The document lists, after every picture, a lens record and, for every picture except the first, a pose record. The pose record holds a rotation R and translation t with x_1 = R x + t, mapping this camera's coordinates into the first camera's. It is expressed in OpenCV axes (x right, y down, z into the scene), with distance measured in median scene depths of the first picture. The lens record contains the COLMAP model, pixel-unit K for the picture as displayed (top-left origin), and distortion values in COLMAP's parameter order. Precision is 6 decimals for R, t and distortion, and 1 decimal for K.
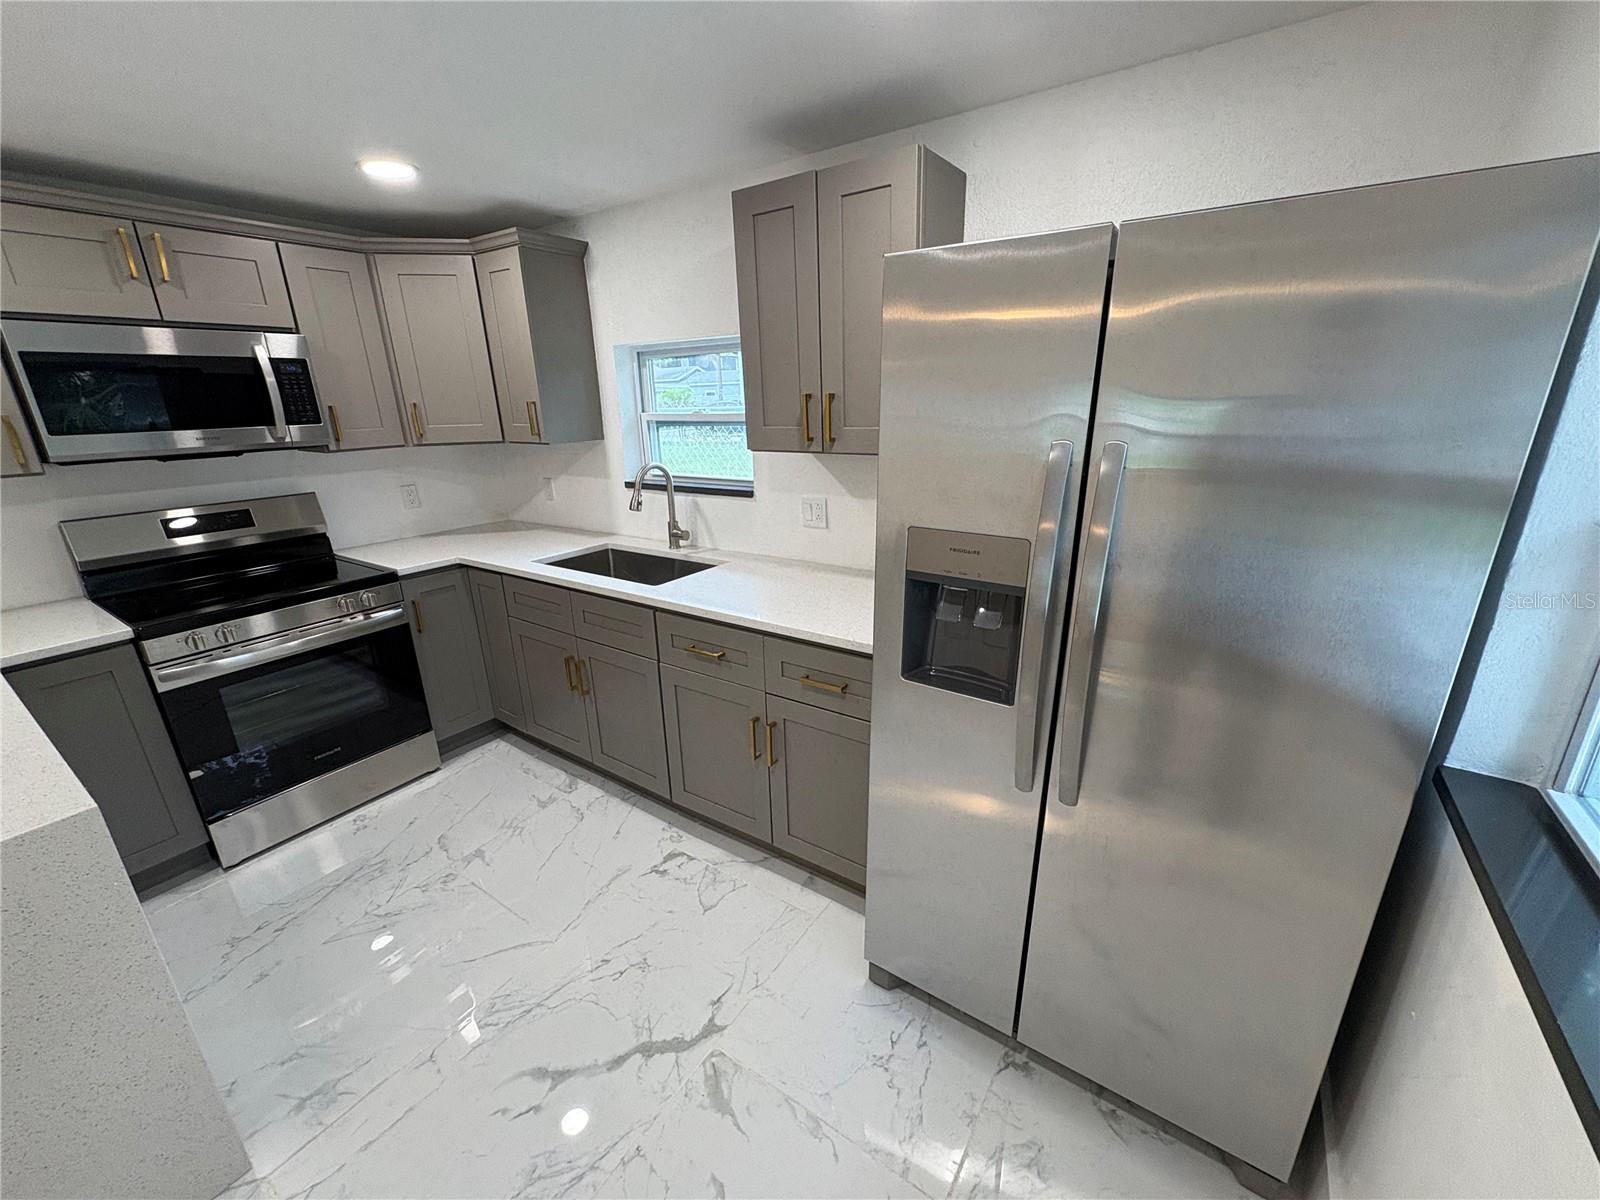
lens RADIAL K [[640.0, 0, 800.0], [0, 640.0, 601.9], [0, 0, 1]] dist [0.000548, 0.000530]
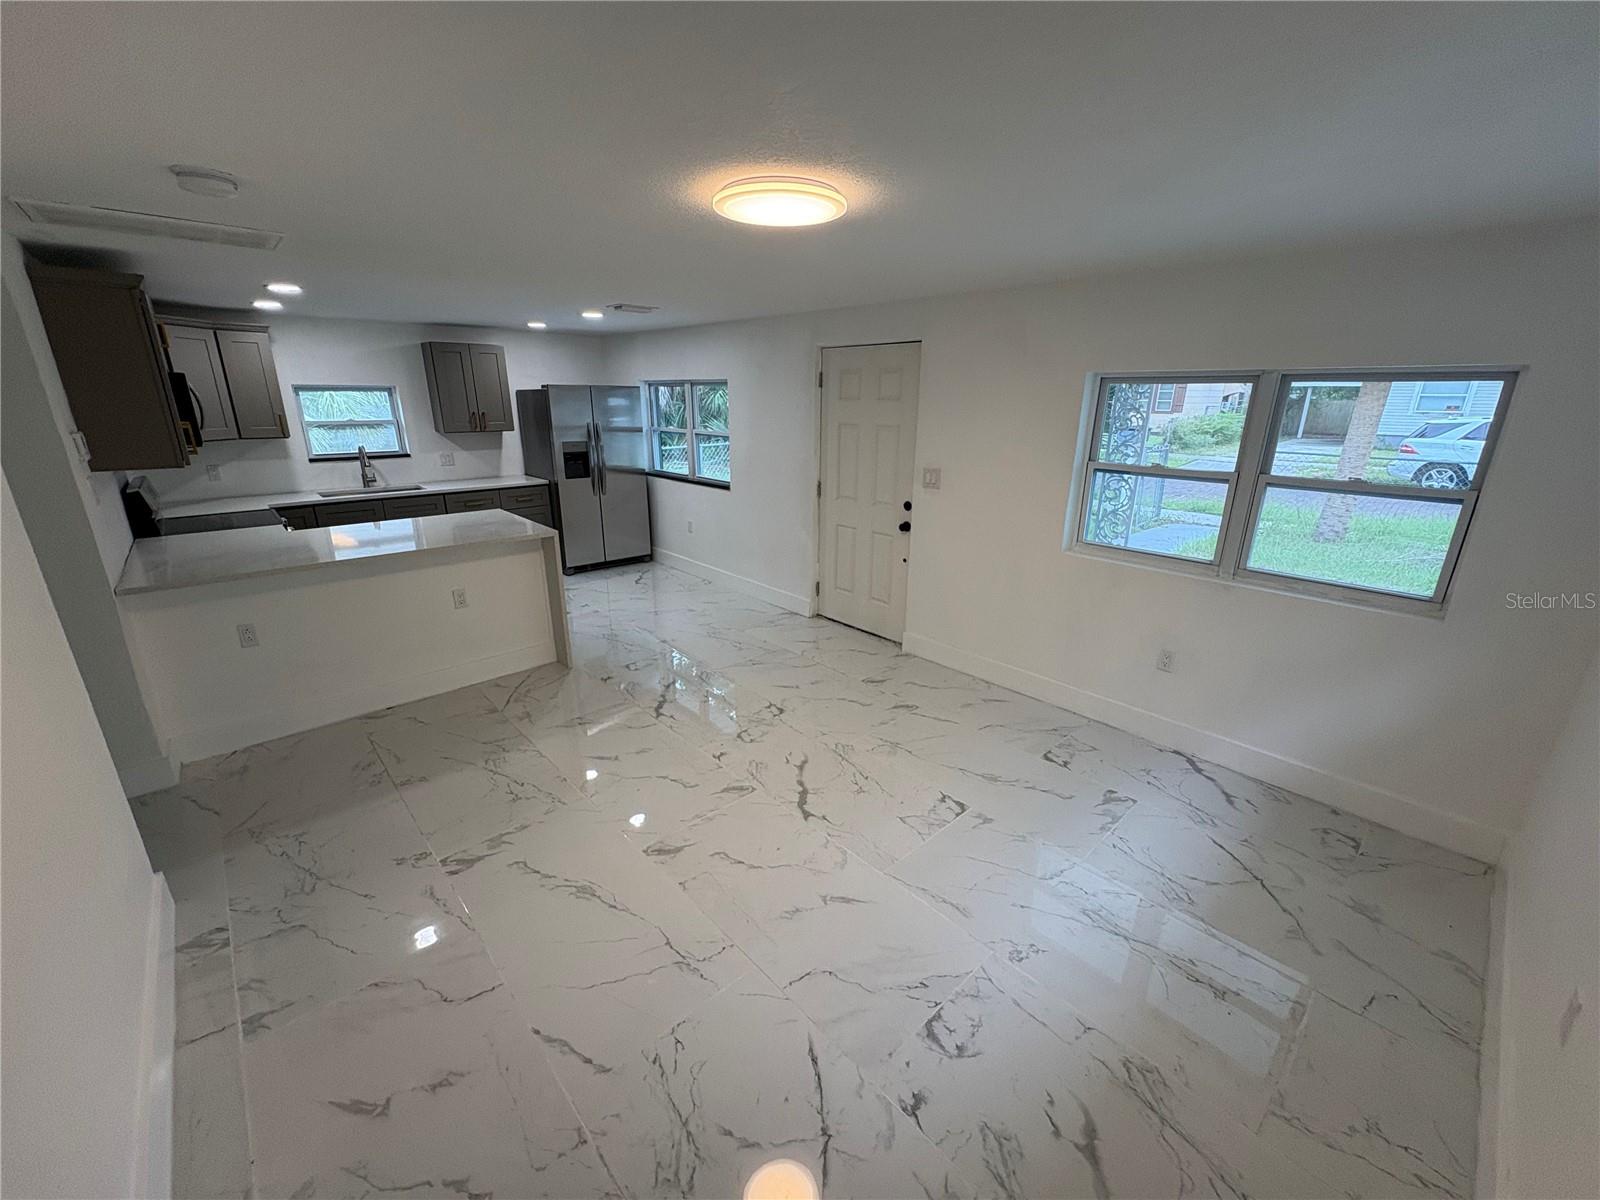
lens RADIAL K [[640.0, 0, 800.0], [0, 640.0, 601.9], [0, 0, 1]] dist [0.000548, 0.000530]
pose [[0.228945, -0.271894, 0.934697, -1.730313], [0.281976, 0.937557, 0.203659, 0.204435], [-0.931705, 0.216935, 0.291316, -0.693100]]
